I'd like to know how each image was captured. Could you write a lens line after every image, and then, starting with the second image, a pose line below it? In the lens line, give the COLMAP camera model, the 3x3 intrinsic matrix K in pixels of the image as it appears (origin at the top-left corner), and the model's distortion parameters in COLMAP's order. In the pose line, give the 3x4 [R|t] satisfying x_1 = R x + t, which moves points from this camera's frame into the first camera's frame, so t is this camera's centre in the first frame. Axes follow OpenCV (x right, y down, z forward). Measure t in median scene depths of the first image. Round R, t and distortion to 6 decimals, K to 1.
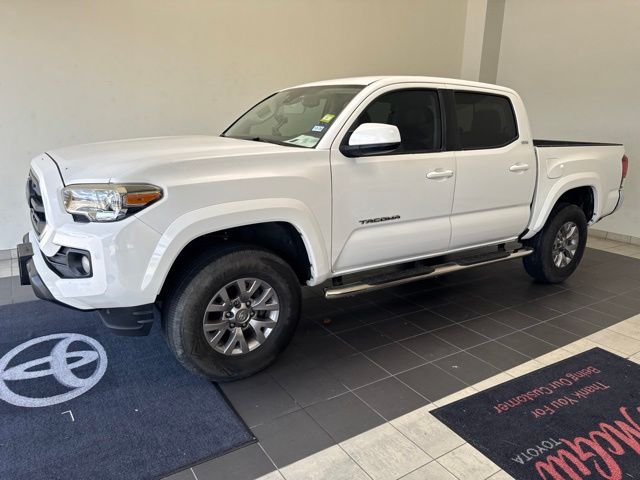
lens RADIAL K [[465.4, 0, 327.3], [0, 465.4, 237.3], [0, 0, 1]] dist [0.007089, -0.002238]
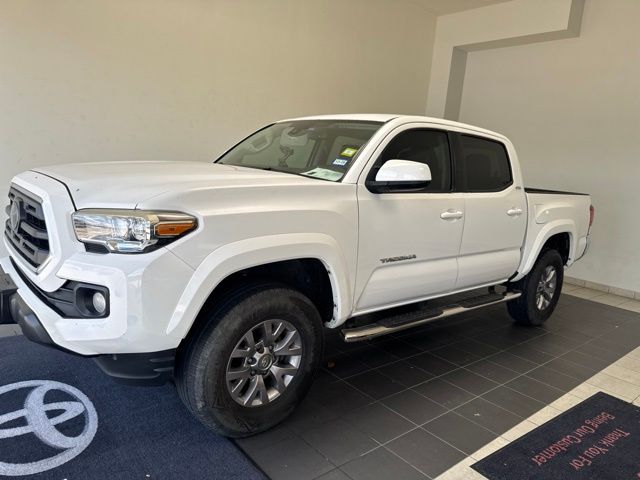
lens RADIAL K [[462.2, 0, 320.0], [0, 462.2, 240.0], [0, 0, 1]] dist [0.002579, -0.003883]
pose [[0.989891, 0.036544, 0.137041, -0.203553], [-0.026890, 0.997068, -0.071647, -0.004770], [-0.139258, 0.067238, 0.987971, 0.084502]]
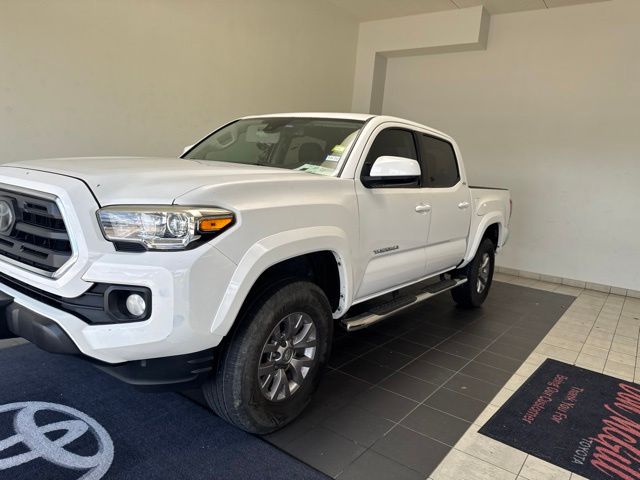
lens RADIAL K [[462.2, 0, 320.0], [0, 462.2, 240.0], [0, 0, 1]] dist [0.002579, -0.003883]
pose [[0.933627, 0.001617, 0.358243, -0.435244], [0.026799, 0.996873, -0.074342, 0.013381], [-0.357243, 0.079008, 0.930664, 0.120401]]
